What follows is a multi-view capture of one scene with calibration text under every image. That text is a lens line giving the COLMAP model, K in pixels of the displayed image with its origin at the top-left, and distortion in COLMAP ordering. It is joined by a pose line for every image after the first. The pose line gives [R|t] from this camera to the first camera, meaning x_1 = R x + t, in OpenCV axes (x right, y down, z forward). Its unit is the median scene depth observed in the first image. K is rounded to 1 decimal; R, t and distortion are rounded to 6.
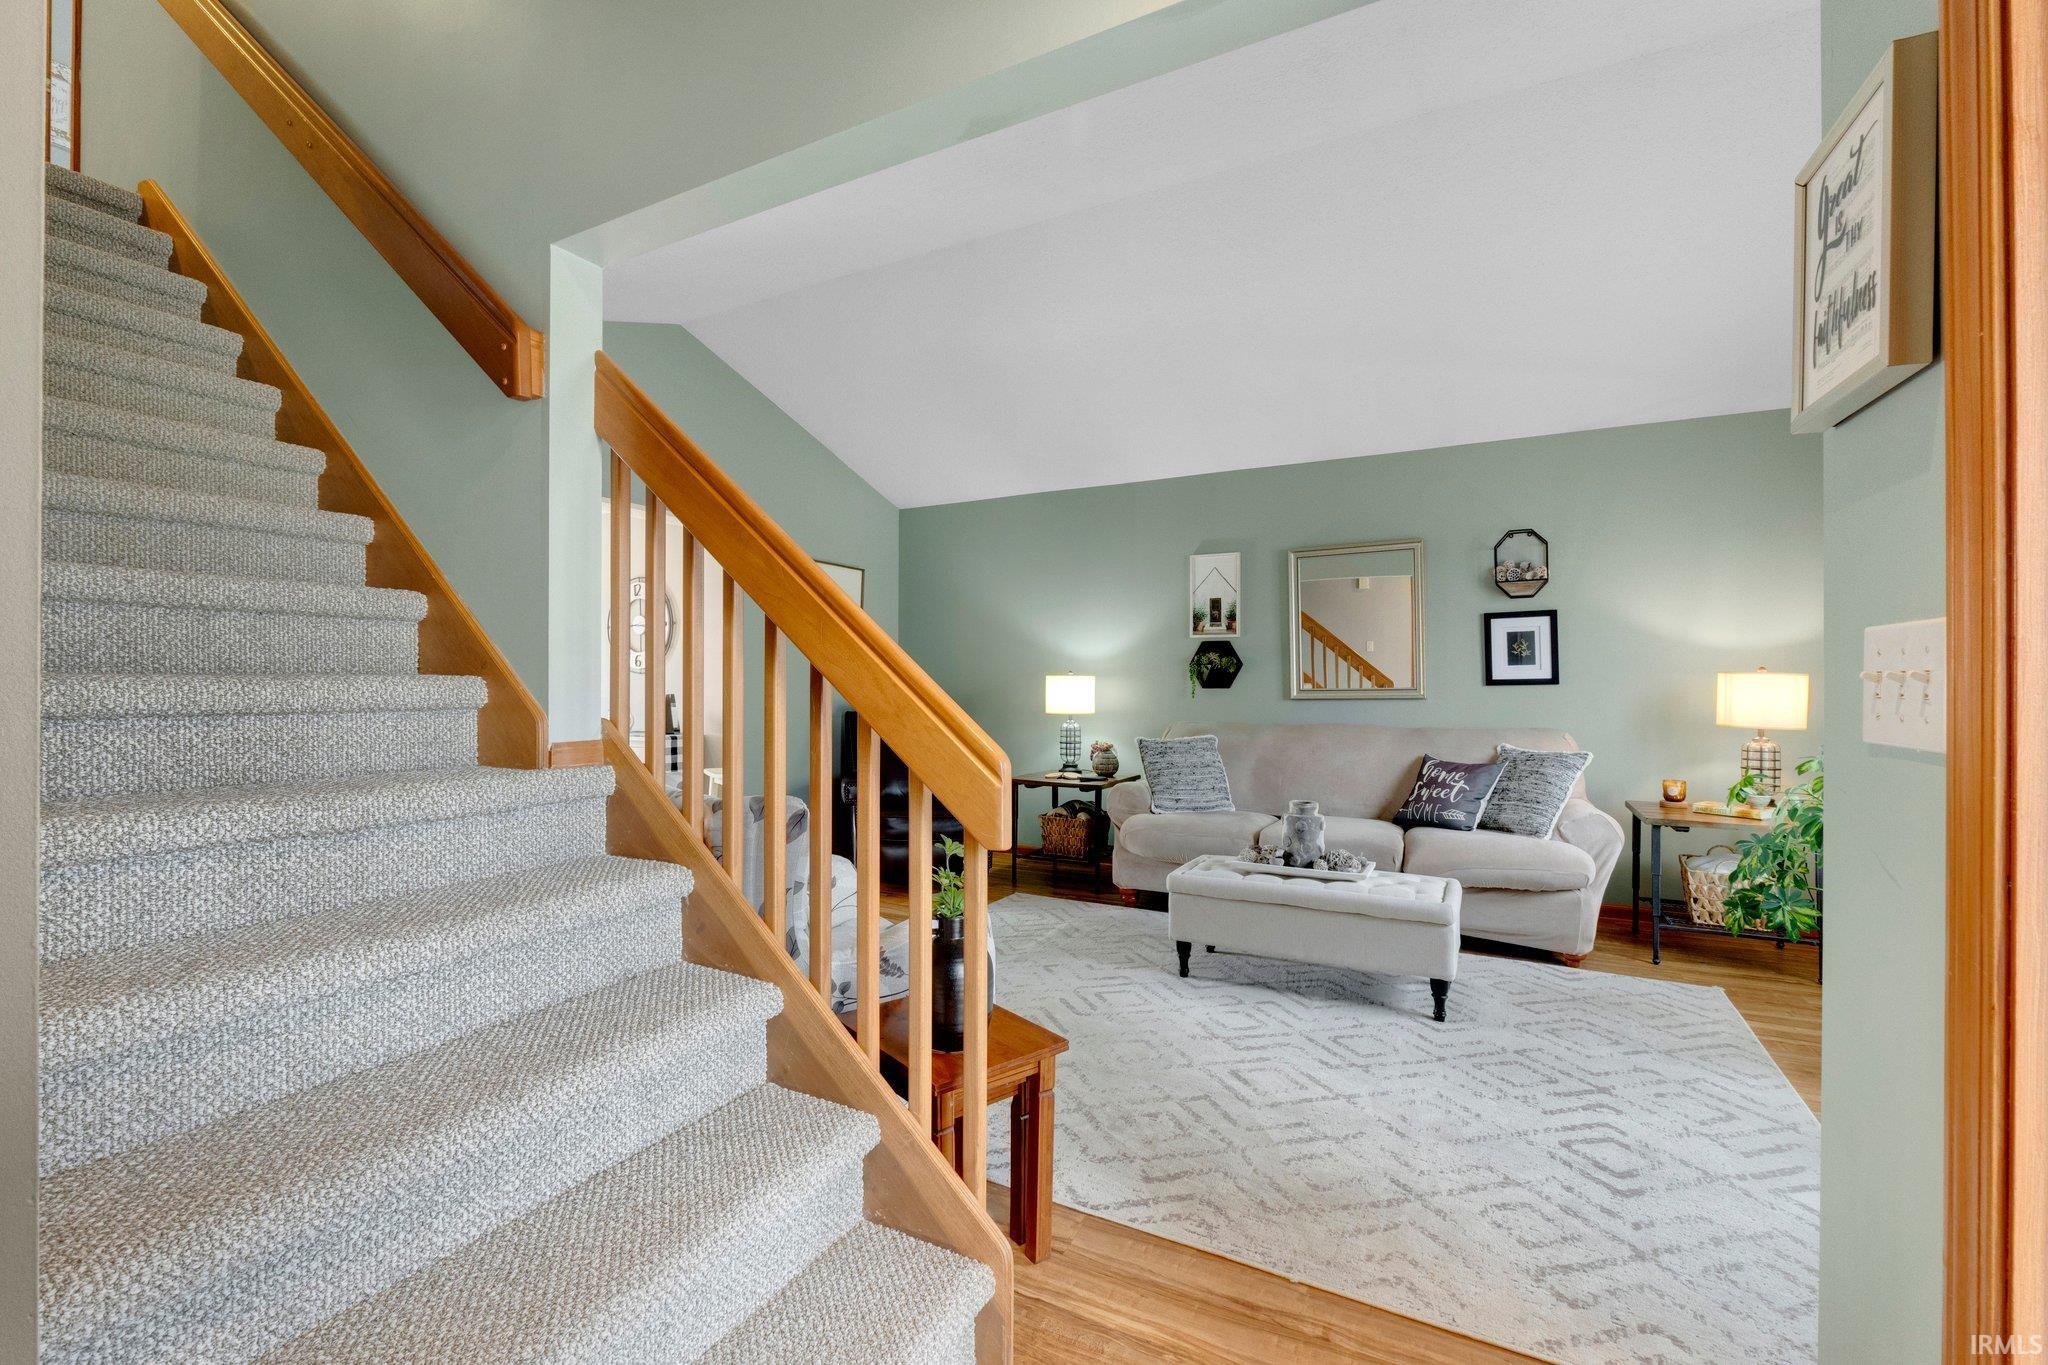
lens RADIAL K [[873.8, 0, 1020.5], [0, 873.8, 678.4], [0, 0, 1]] dist [-0.002637, -0.000780]
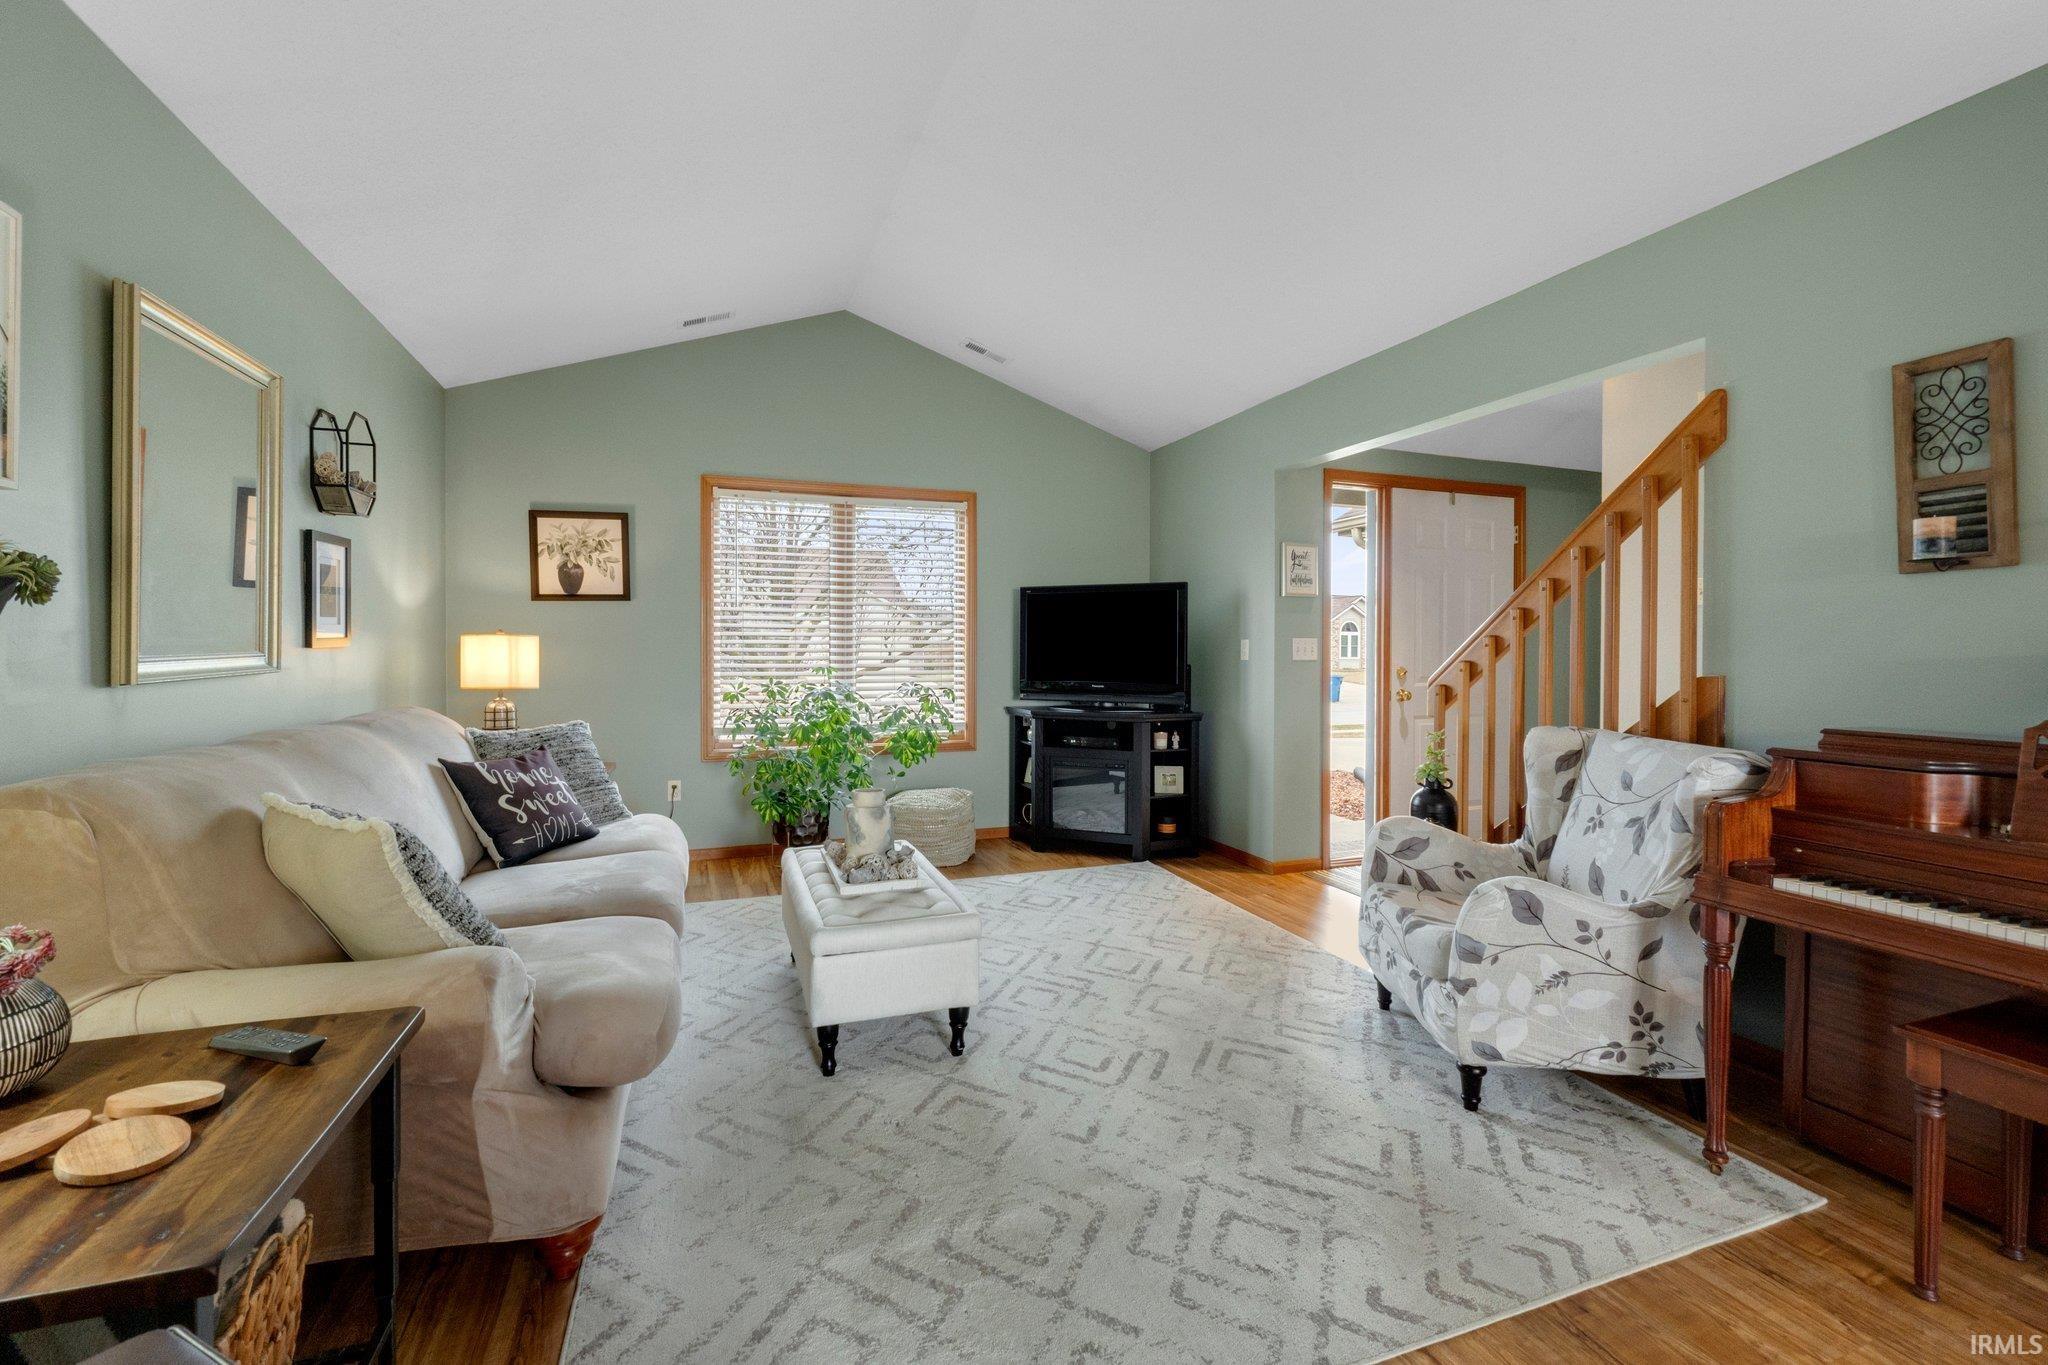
lens RADIAL K [[873.8, 0, 1020.8], [0, 873.8, 652.6], [0, 0, 1]] dist [-0.002637, -0.000780]
pose [[-0.747182, -0.007218, 0.664580, -0.311455], [-0.008792, 0.999961, 0.000975, 0.007908], [-0.664561, -0.005115, -0.747216, 1.424215]]
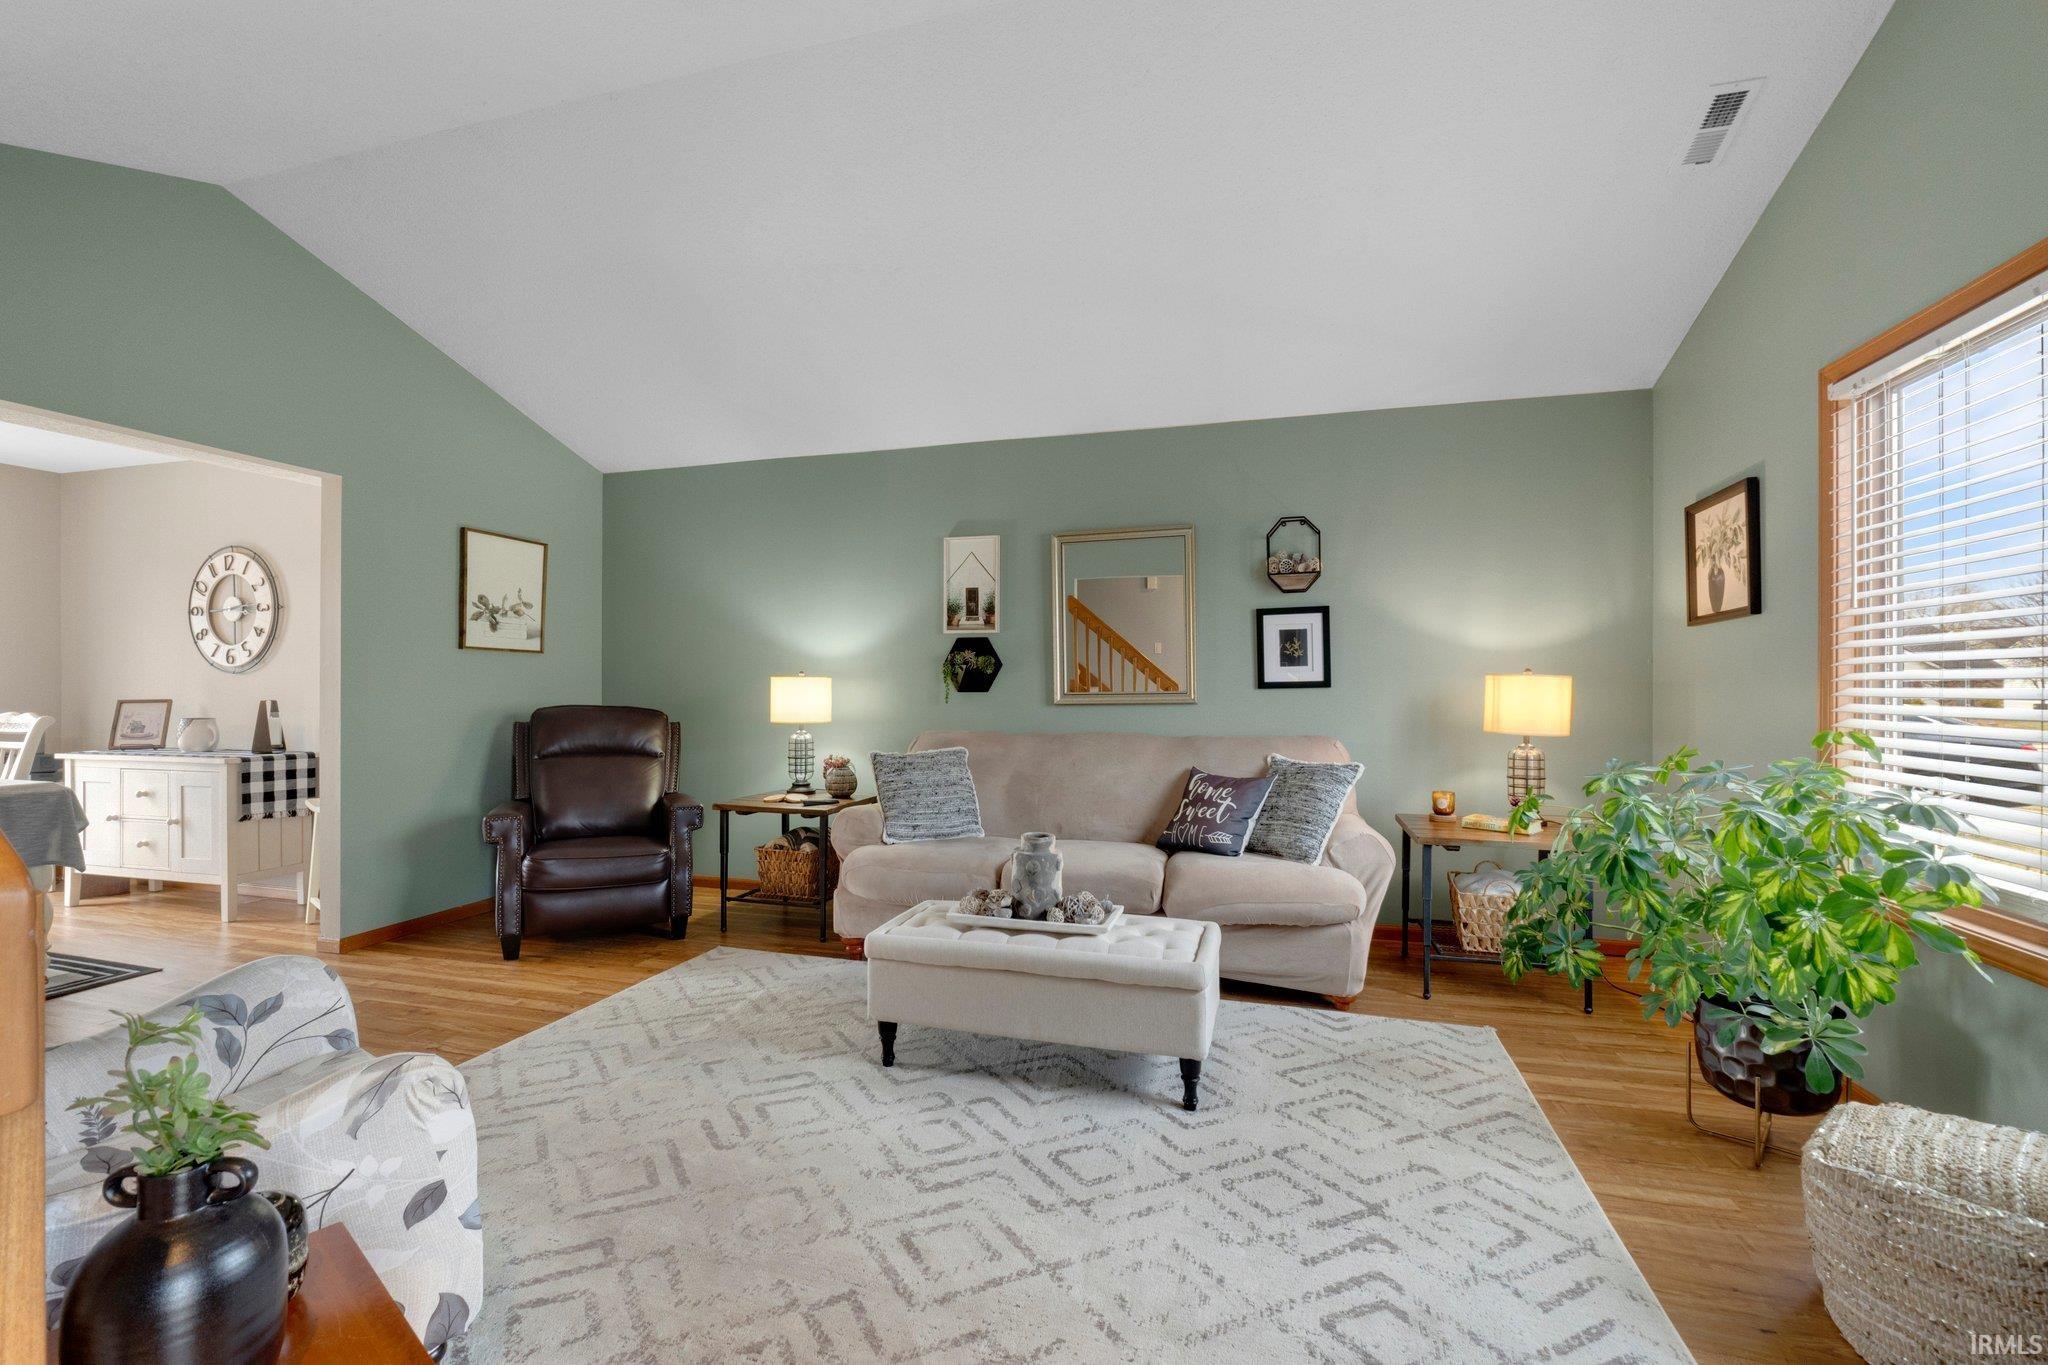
lens RADIAL K [[873.8, 0, 1022.4], [0, 873.8, 685.9], [0, 0, 1]] dist [-0.002637, -0.000780]
pose [[0.978546, 0.000113, 0.206026, 0.136306], [-0.001174, 0.999987, 0.005028, 0.001177], [-0.206023, -0.005162, 0.978534, 0.208150]]
